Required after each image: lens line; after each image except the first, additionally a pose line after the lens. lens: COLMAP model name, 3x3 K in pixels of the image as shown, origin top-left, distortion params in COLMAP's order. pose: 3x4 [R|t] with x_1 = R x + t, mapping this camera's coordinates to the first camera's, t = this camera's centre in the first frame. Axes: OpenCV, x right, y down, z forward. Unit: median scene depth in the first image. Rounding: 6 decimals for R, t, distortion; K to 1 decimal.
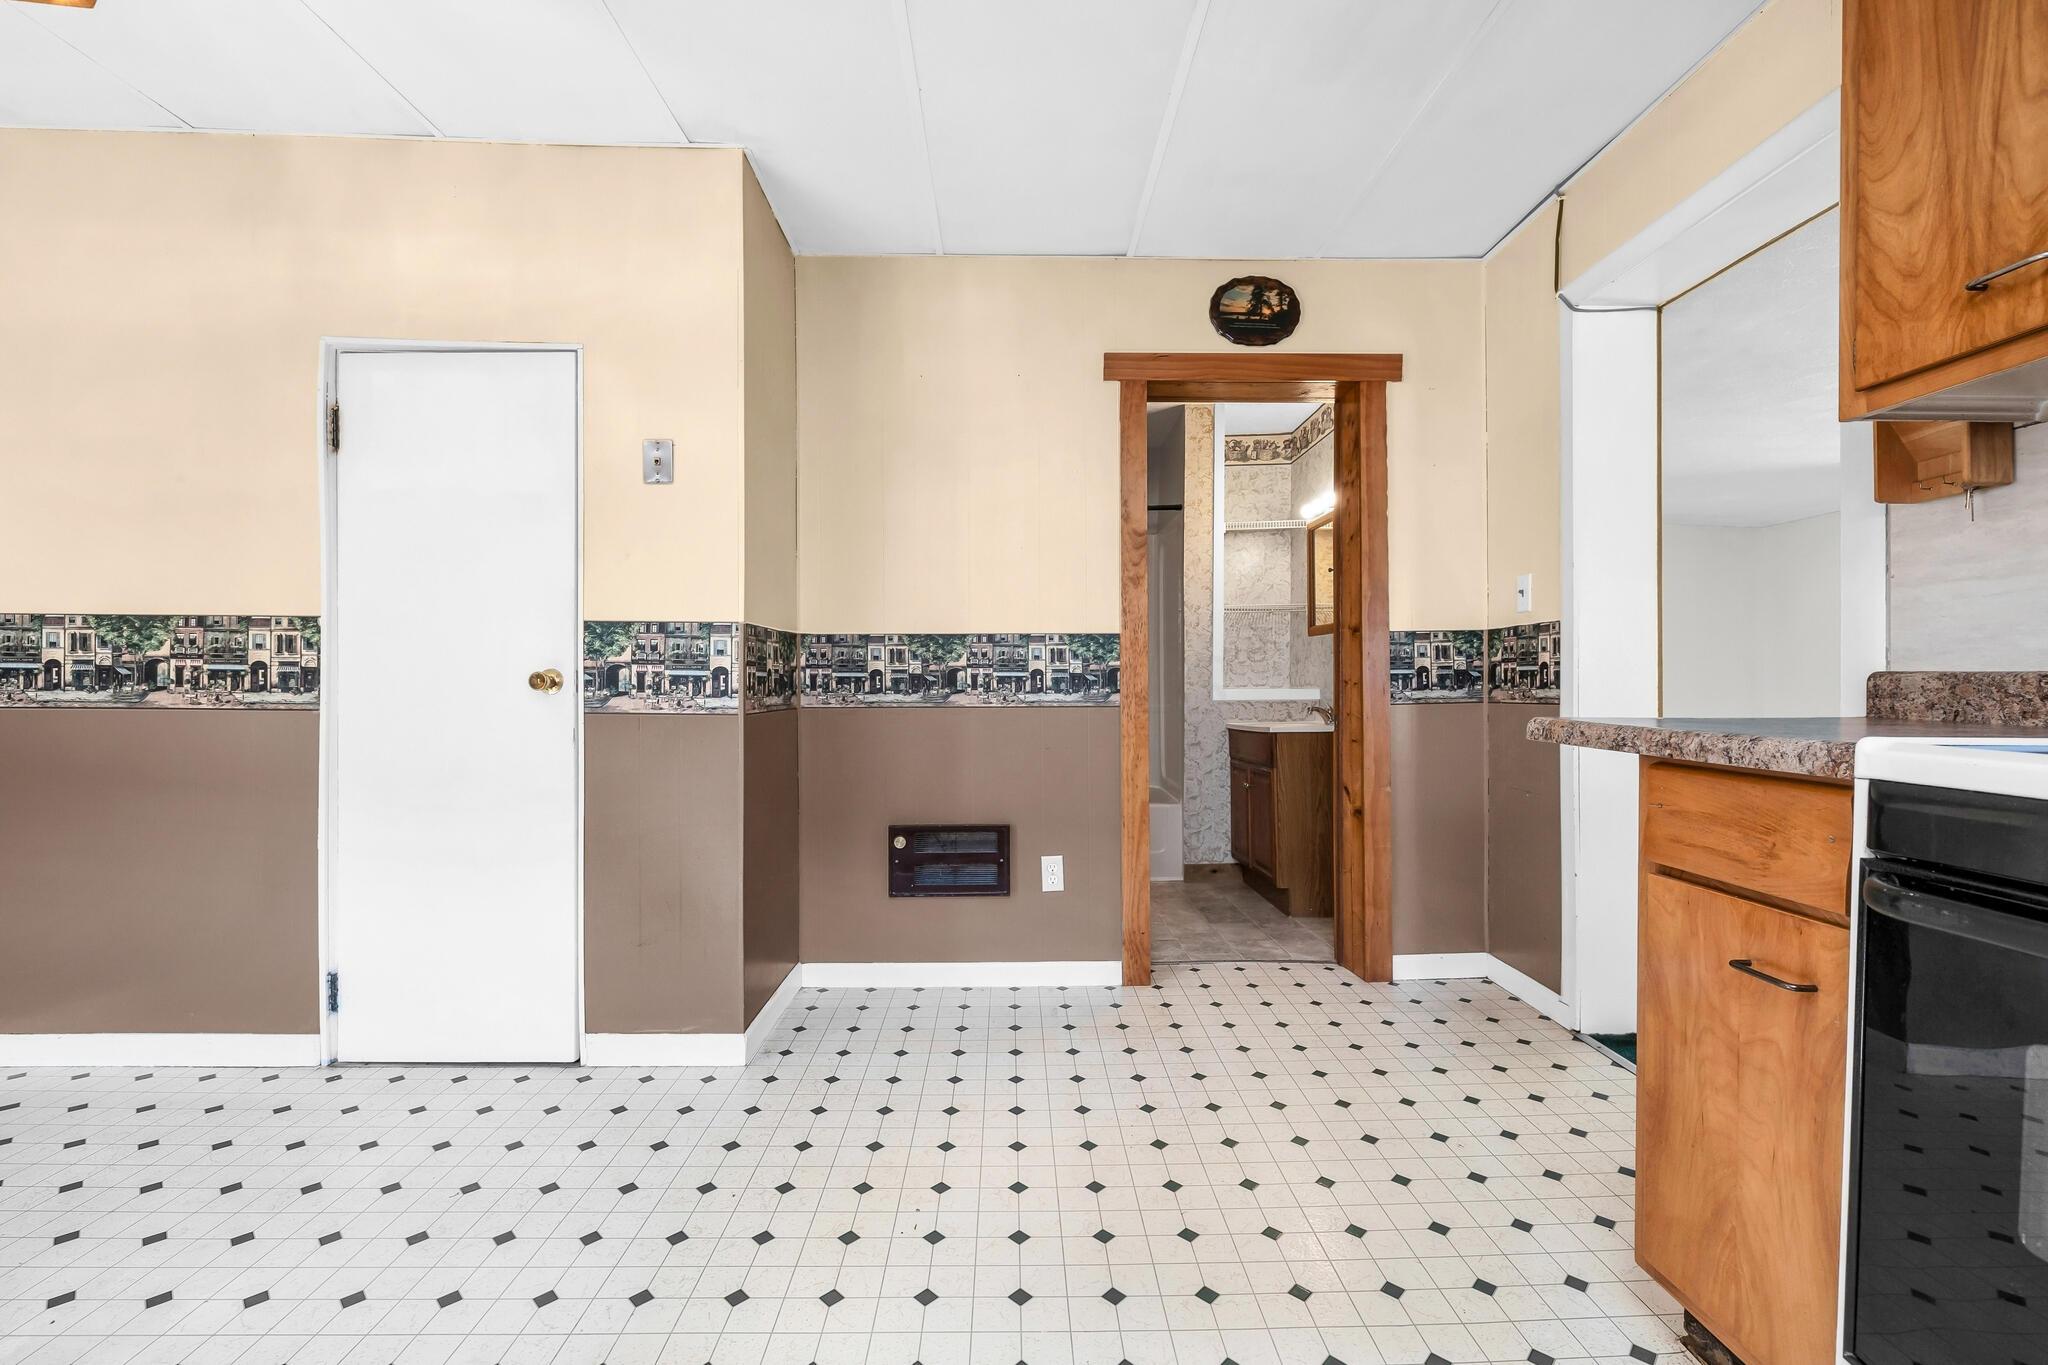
lens RADIAL K [[871.8, 0, 1020.2], [0, 871.8, 677.0], [0, 0, 1]] dist [-0.000183, 0.000100]
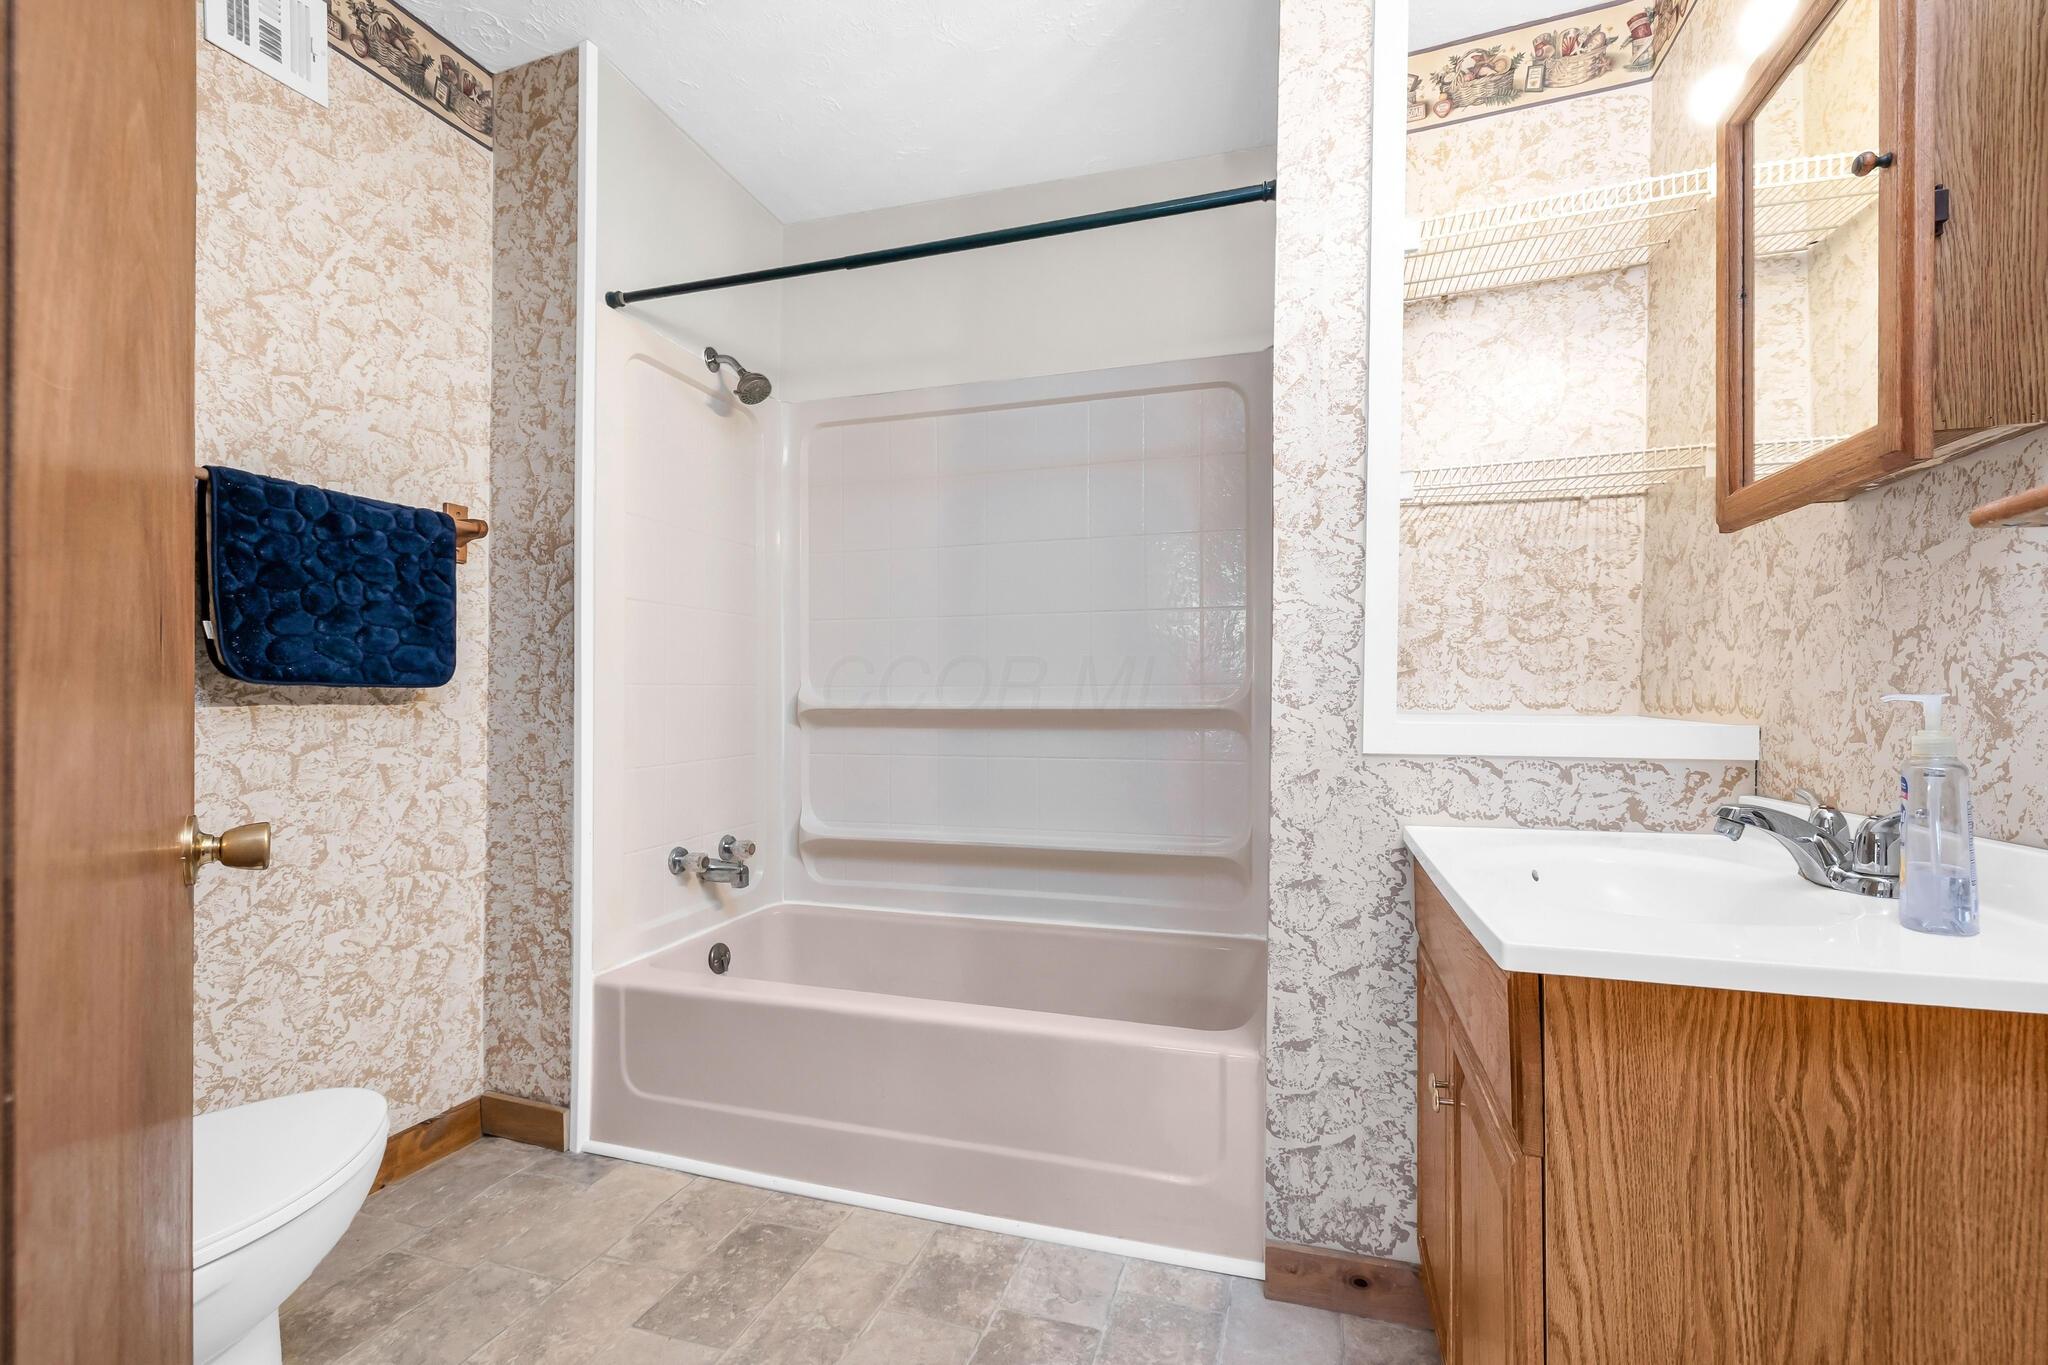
lens RADIAL K [[891.0, 0, 1029.5], [0, 891.0, 687.1], [0, 0, 1]] dist [-0.000693, 0.000574]
pose [[0.951800, 0.009029, -0.306587, 0.201613], [-0.008588, 0.999959, 0.002786, 0.002483], [0.306599, -0.000019, 0.951839, 0.636651]]
